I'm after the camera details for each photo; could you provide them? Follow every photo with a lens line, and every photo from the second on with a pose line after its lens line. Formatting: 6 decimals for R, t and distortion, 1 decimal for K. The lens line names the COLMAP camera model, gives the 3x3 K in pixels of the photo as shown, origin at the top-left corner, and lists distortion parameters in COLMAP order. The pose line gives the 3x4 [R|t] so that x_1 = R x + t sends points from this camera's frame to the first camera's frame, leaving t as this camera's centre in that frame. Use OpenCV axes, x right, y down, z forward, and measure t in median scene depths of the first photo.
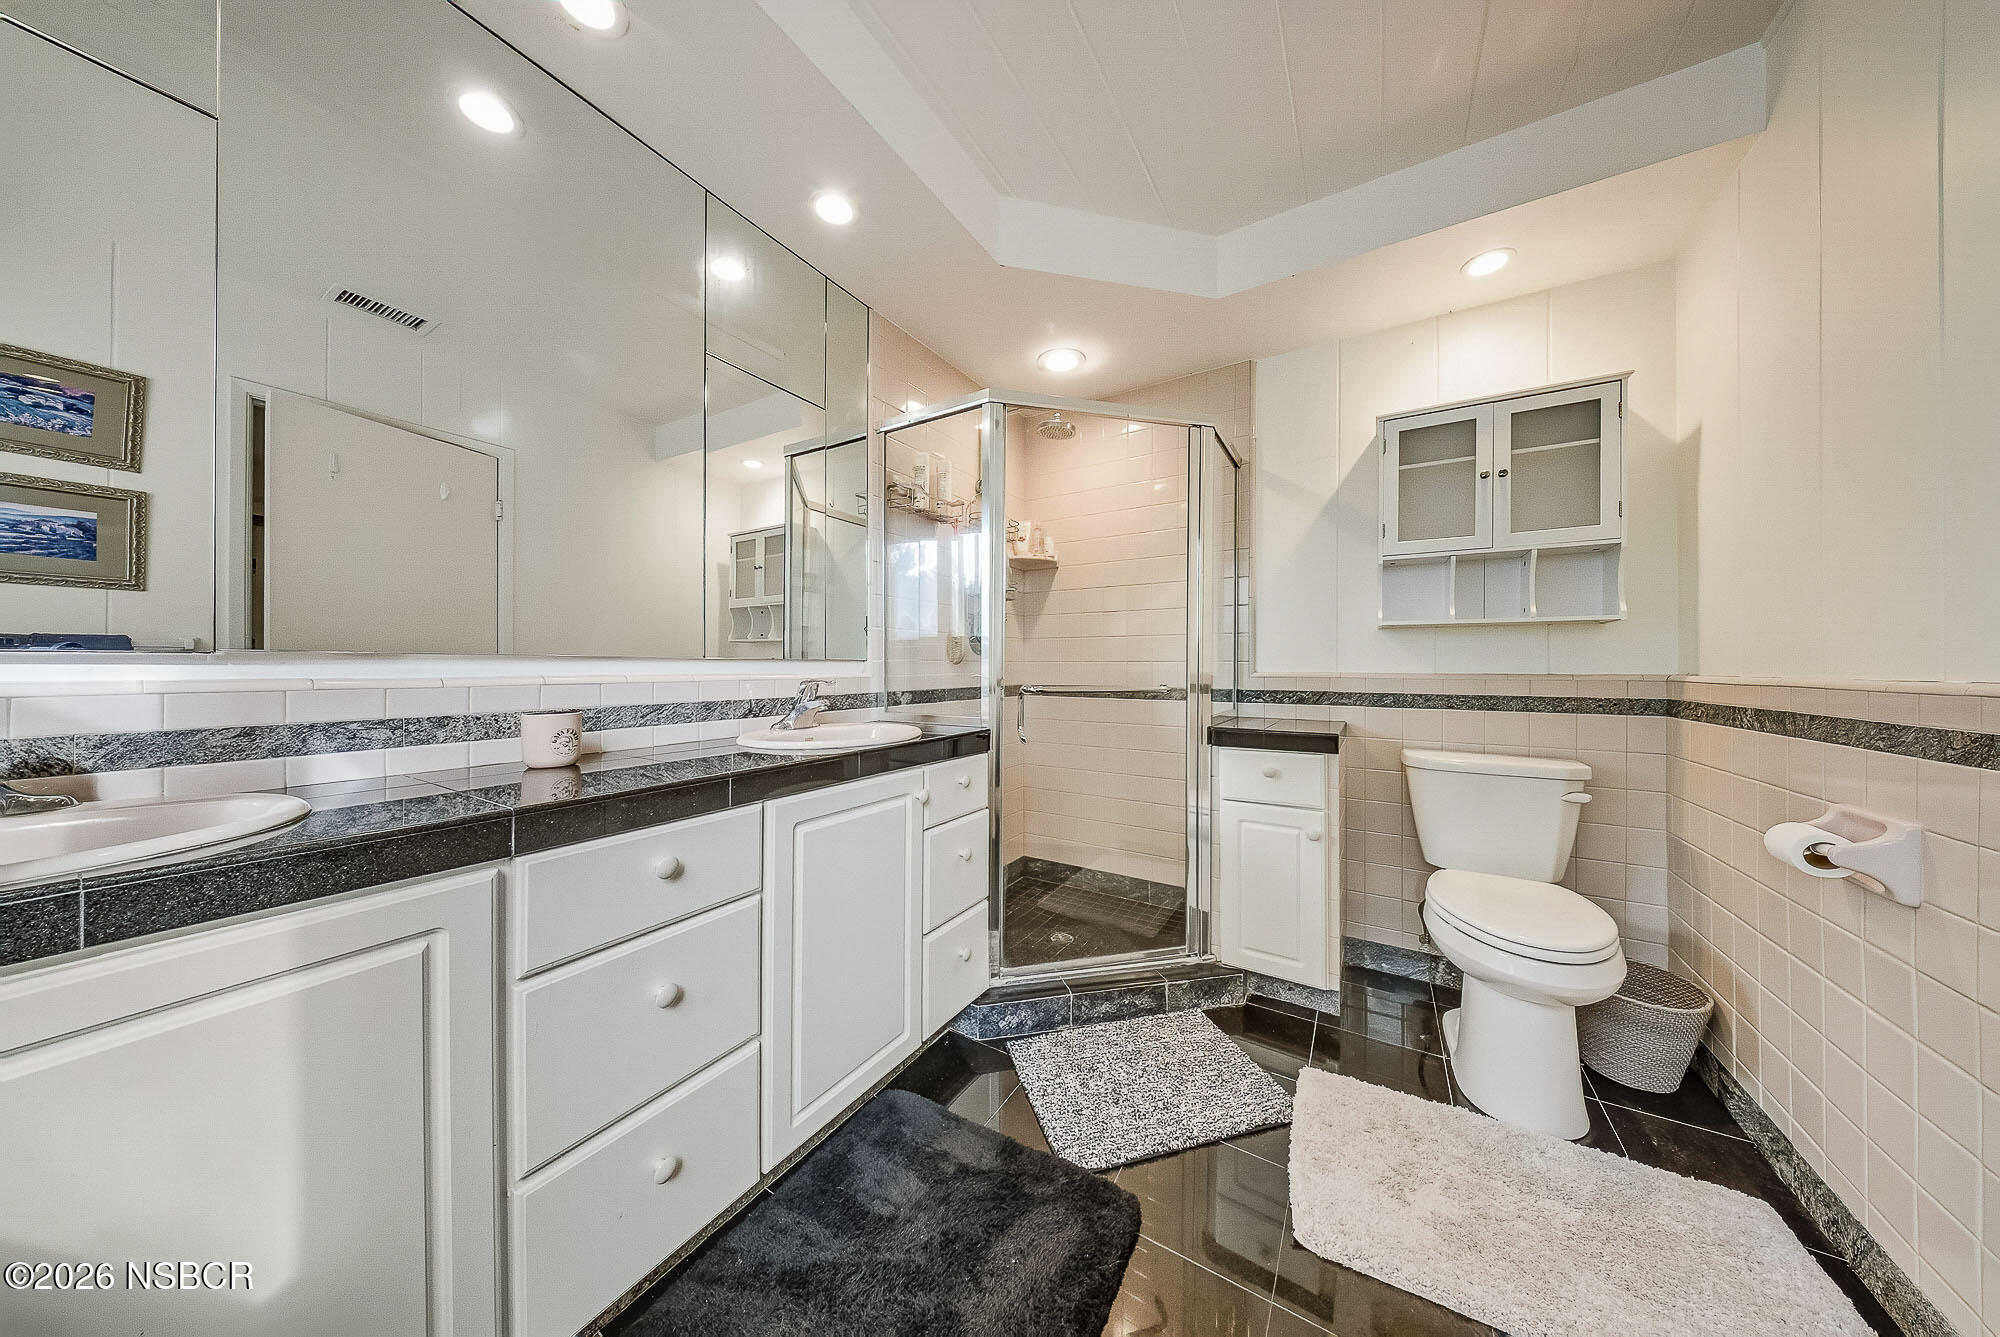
lens RADIAL K [[591.6, 0, 1000.0], [0, 591.6, 668.5], [0, 0, 1]] dist [-0.006201, -0.000108]
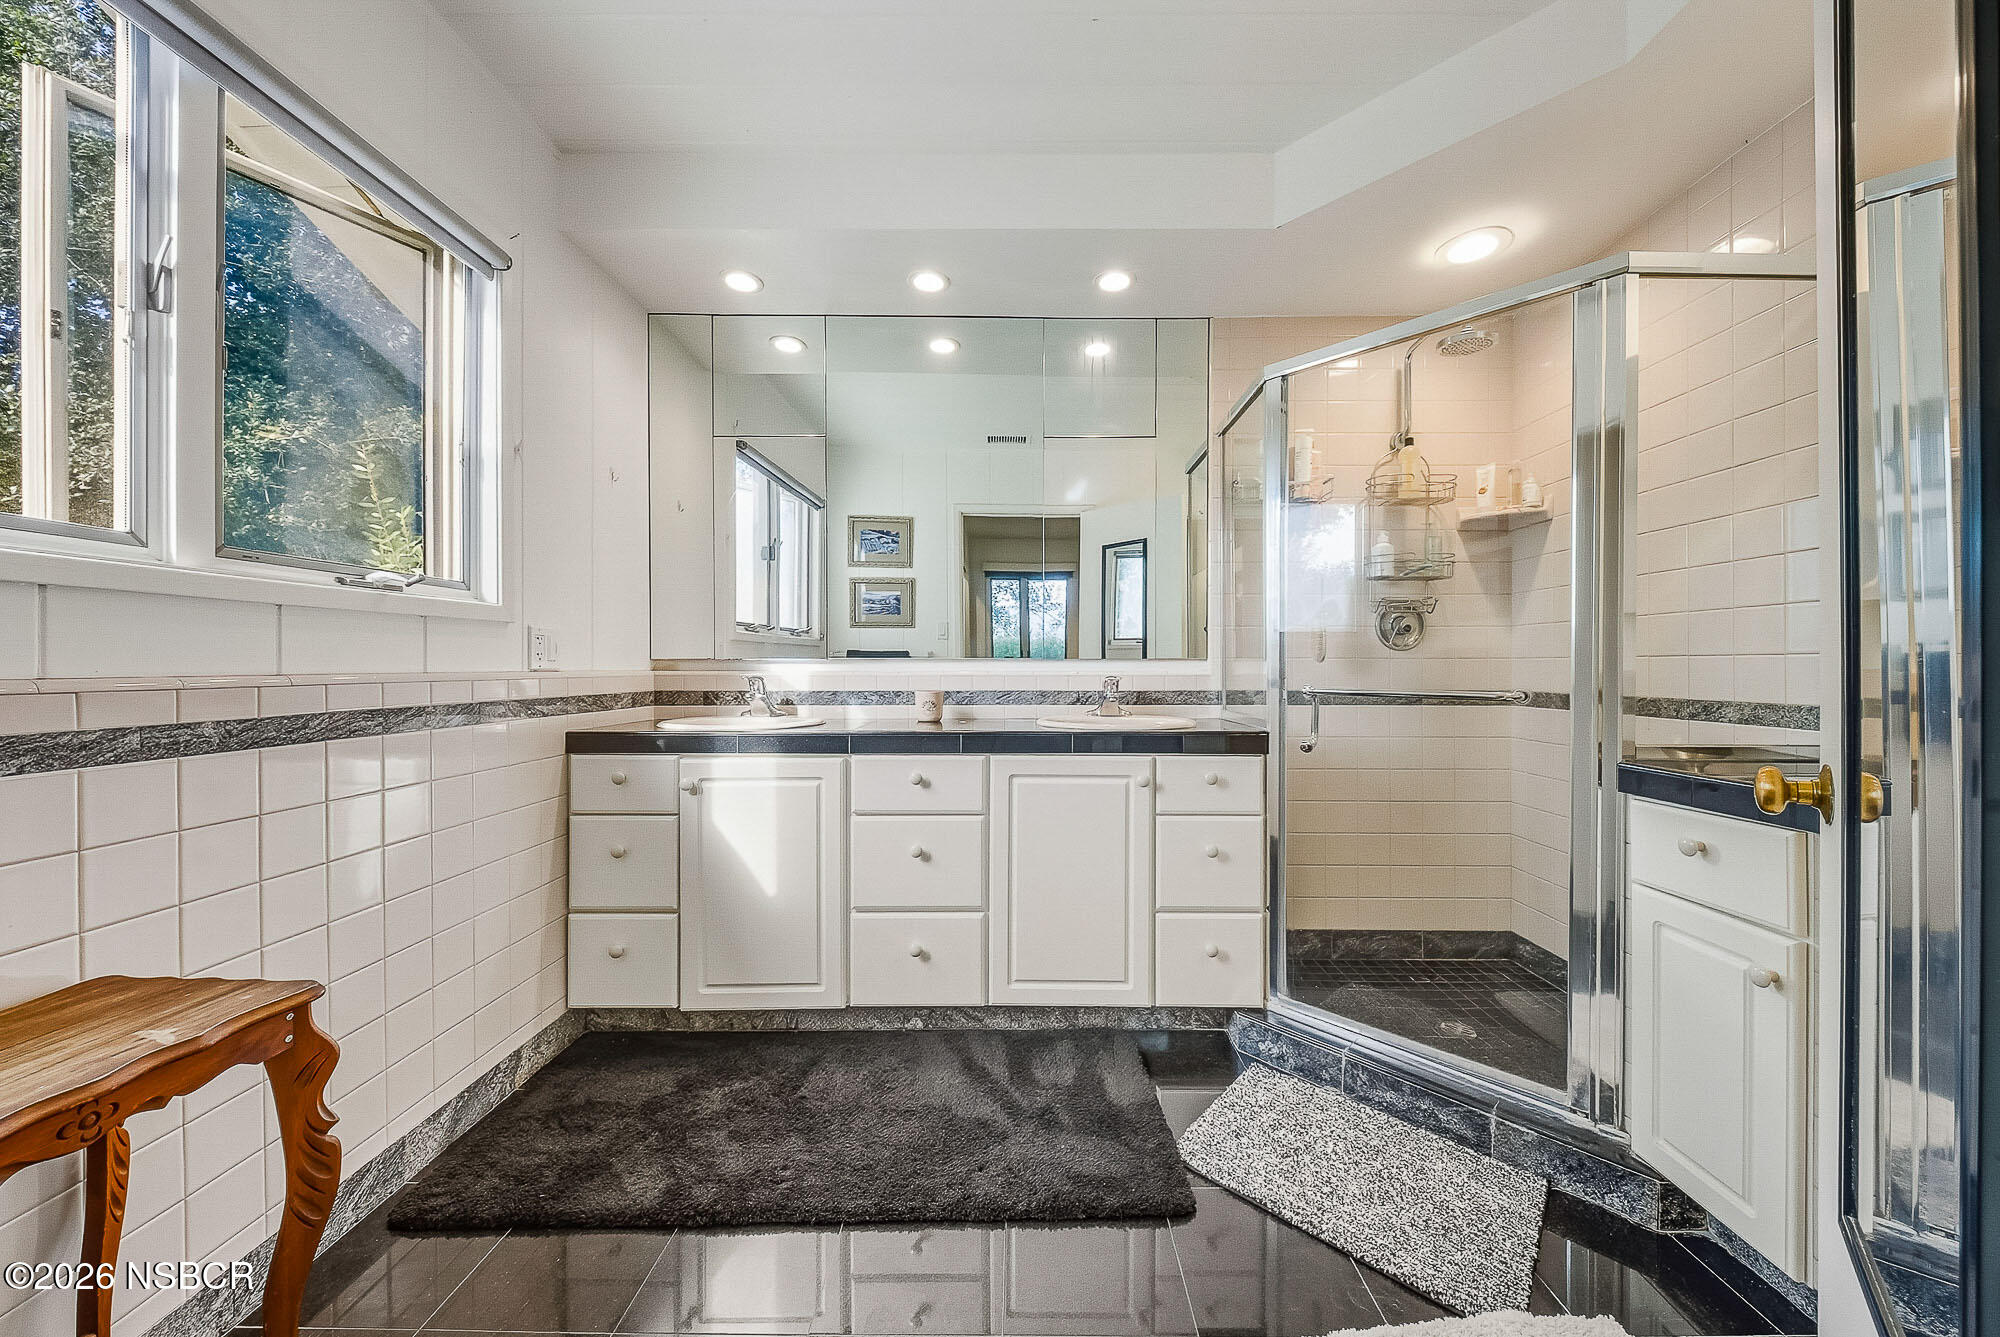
lens RADIAL K [[695.0, 0, 1024.2], [0, 695.0, 662.9], [0, 0, 1]] dist [-0.002891, -0.000395]
pose [[0.521004, -0.006776, -0.853527, 0.770372], [-0.001632, 0.999959, -0.008935, 0.005479], [0.853553, 0.006048, 0.520971, 0.105373]]
